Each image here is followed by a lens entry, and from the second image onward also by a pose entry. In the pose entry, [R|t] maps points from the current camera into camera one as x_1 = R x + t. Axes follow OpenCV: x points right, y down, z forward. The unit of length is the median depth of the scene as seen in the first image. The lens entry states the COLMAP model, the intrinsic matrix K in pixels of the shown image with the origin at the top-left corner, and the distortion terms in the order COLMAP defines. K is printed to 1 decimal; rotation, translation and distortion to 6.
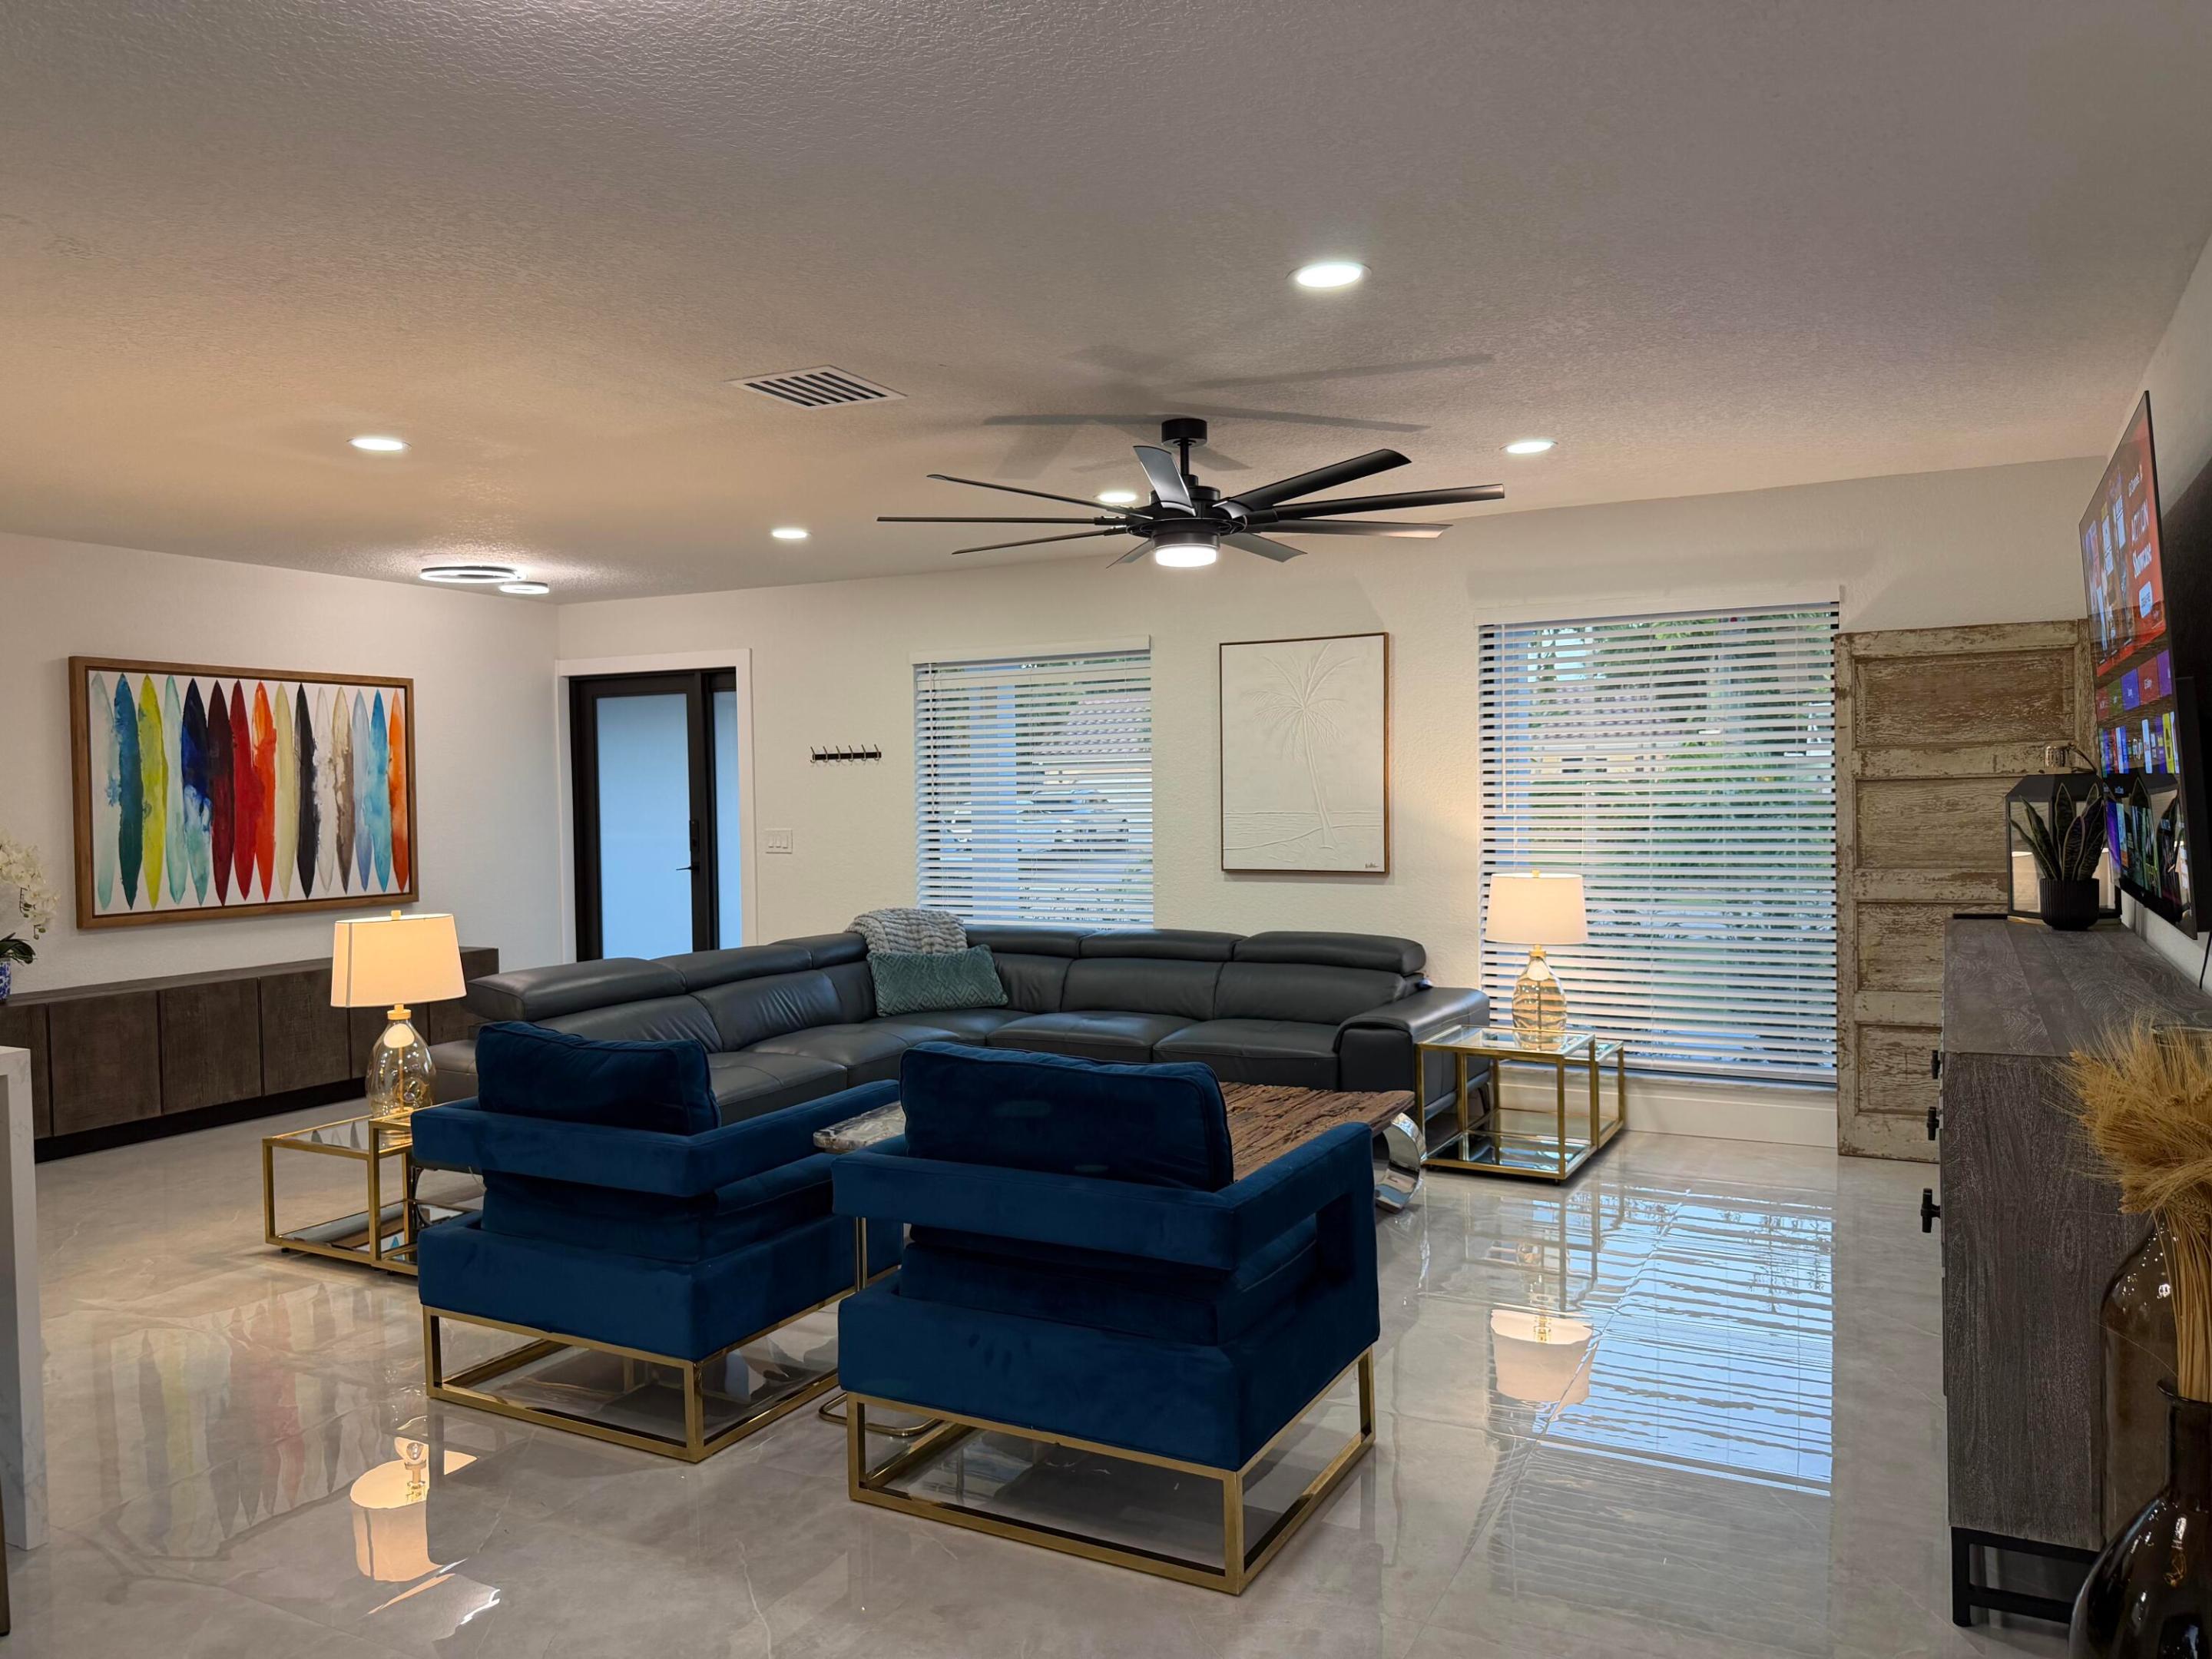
lens RADIAL K [[1525.5, 0, 1097.4], [0, 1525.5, 827.3], [0, 0, 1]] dist [0.041145, -0.028748]
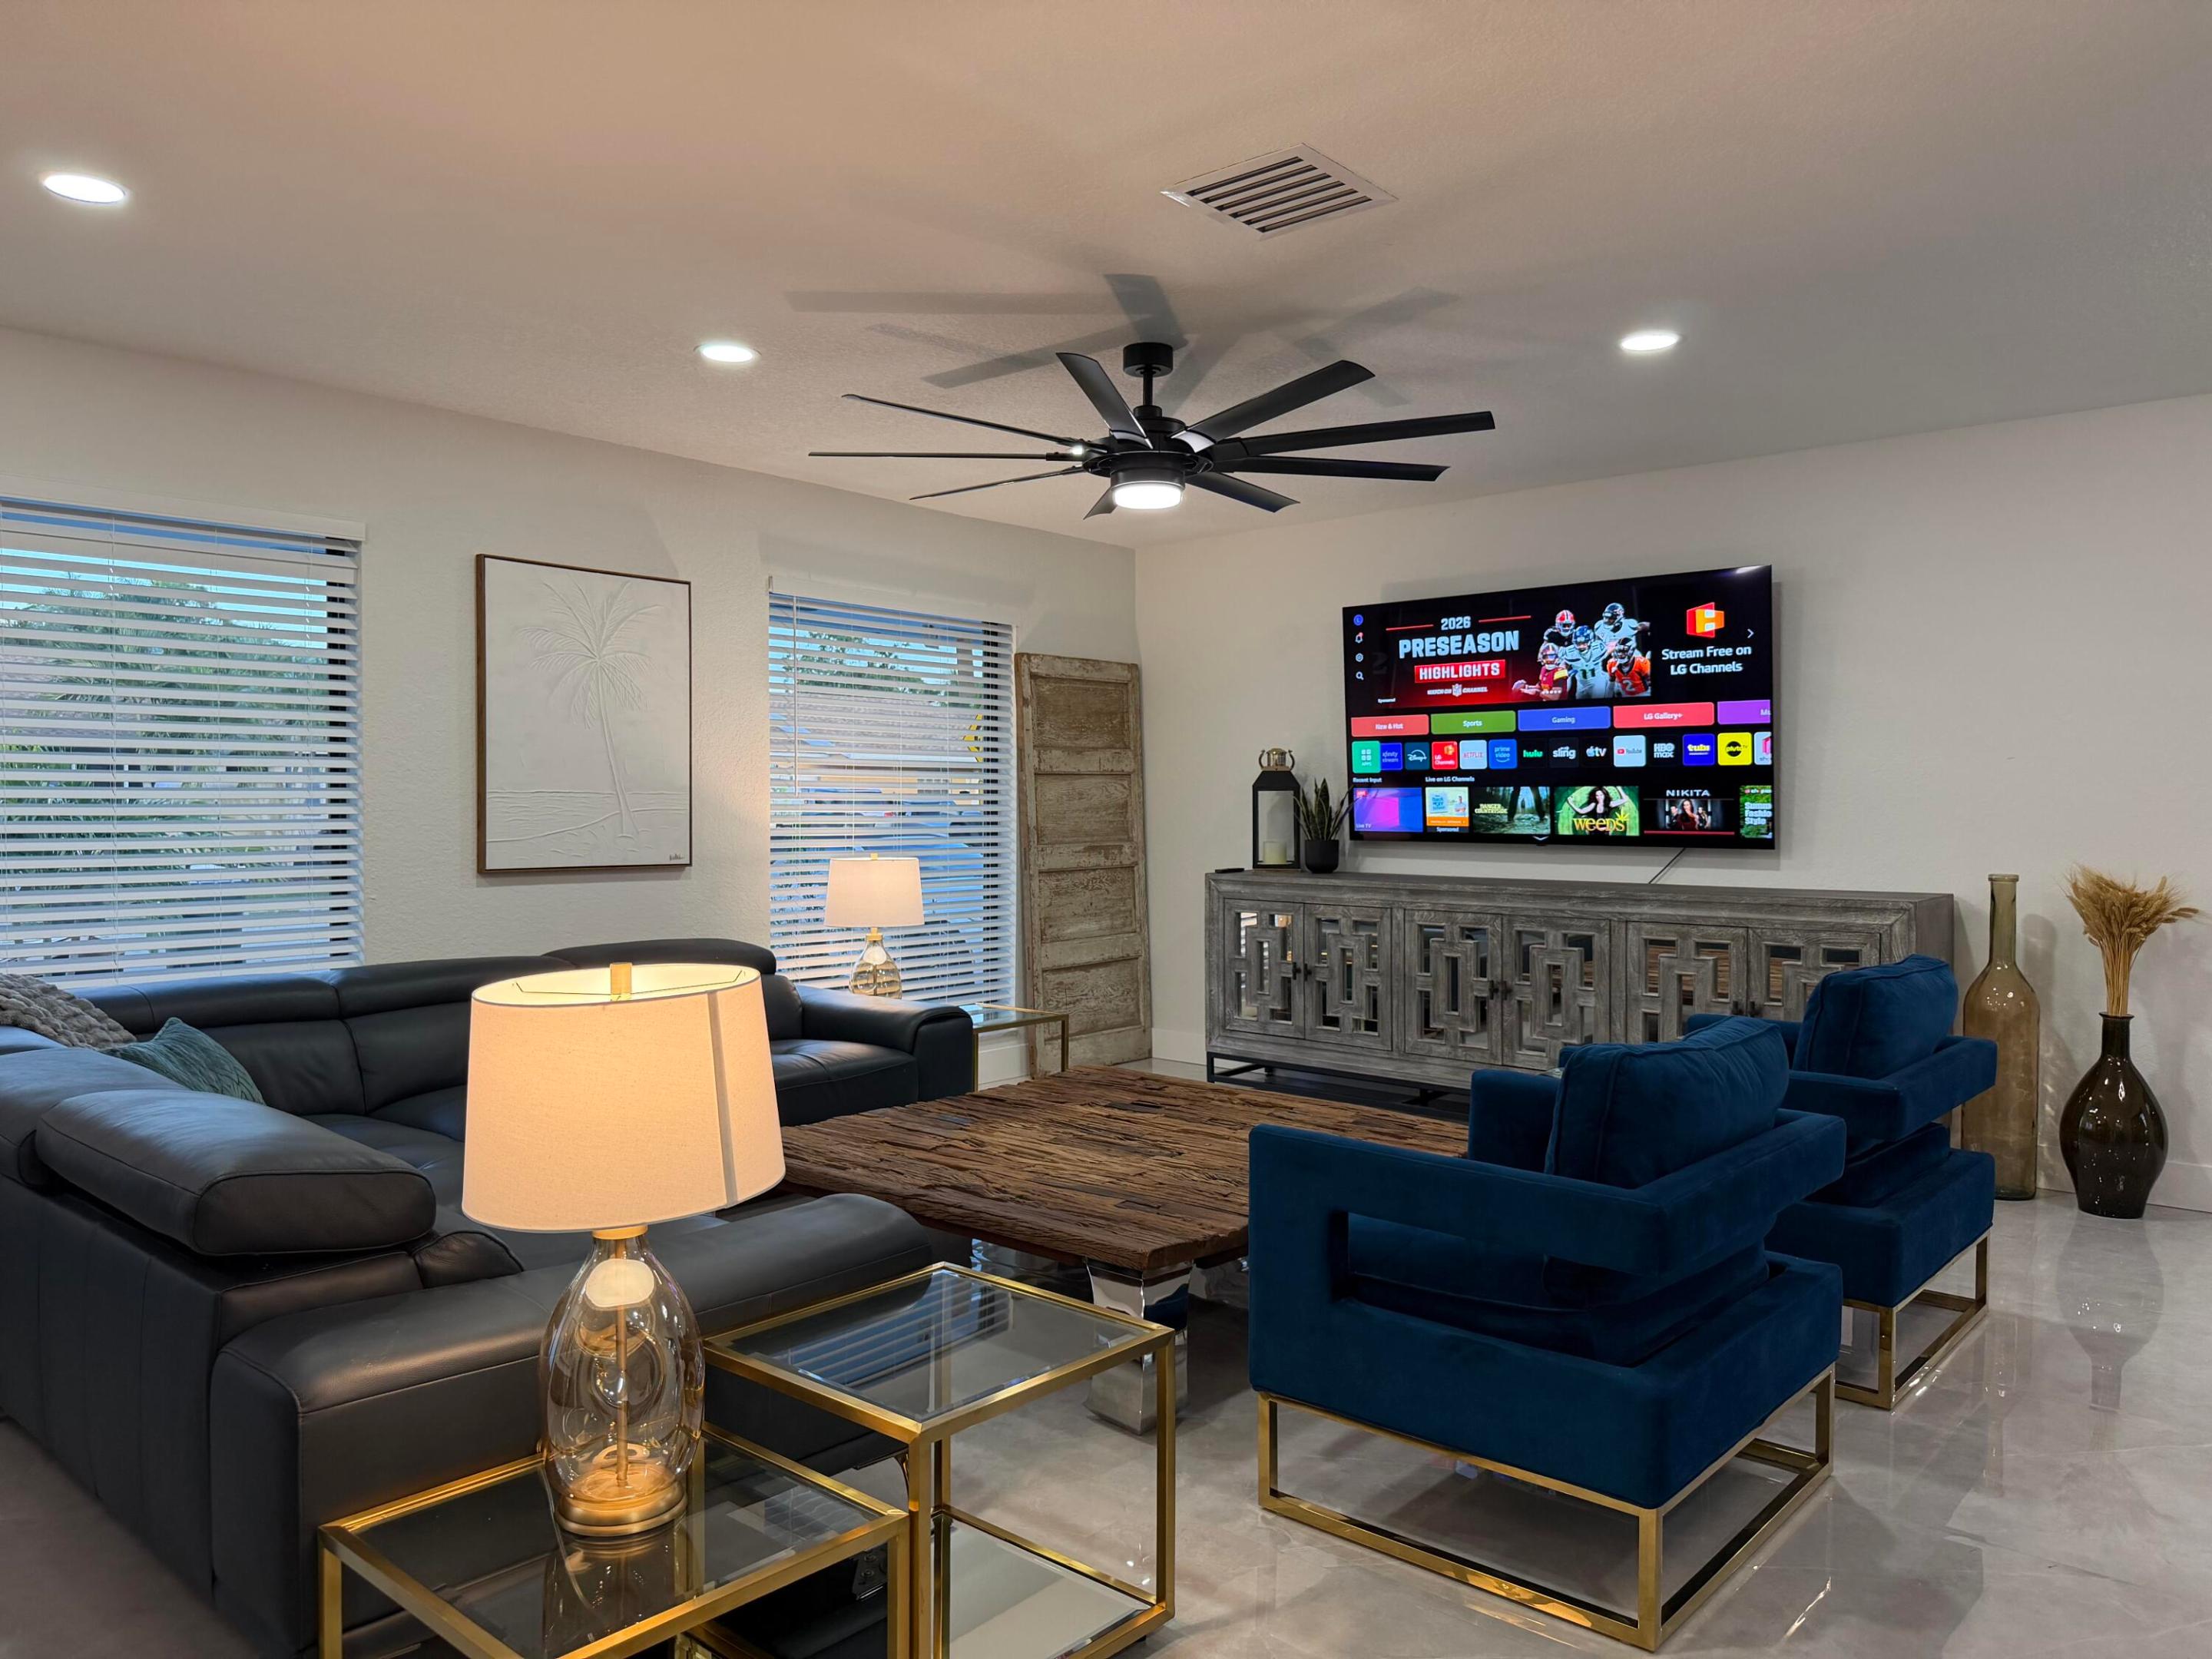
lens RADIAL K [[1525.5, 0, 1103.0], [0, 1525.5, 839.6], [0, 0, 1]] dist [0.041145, -0.028748]
pose [[0.228421, -0.005539, 0.973547, -0.693437], [0.017930, 0.999838, 0.001482, 0.021958], [-0.973397, 0.017117, 0.228483, 0.679025]]
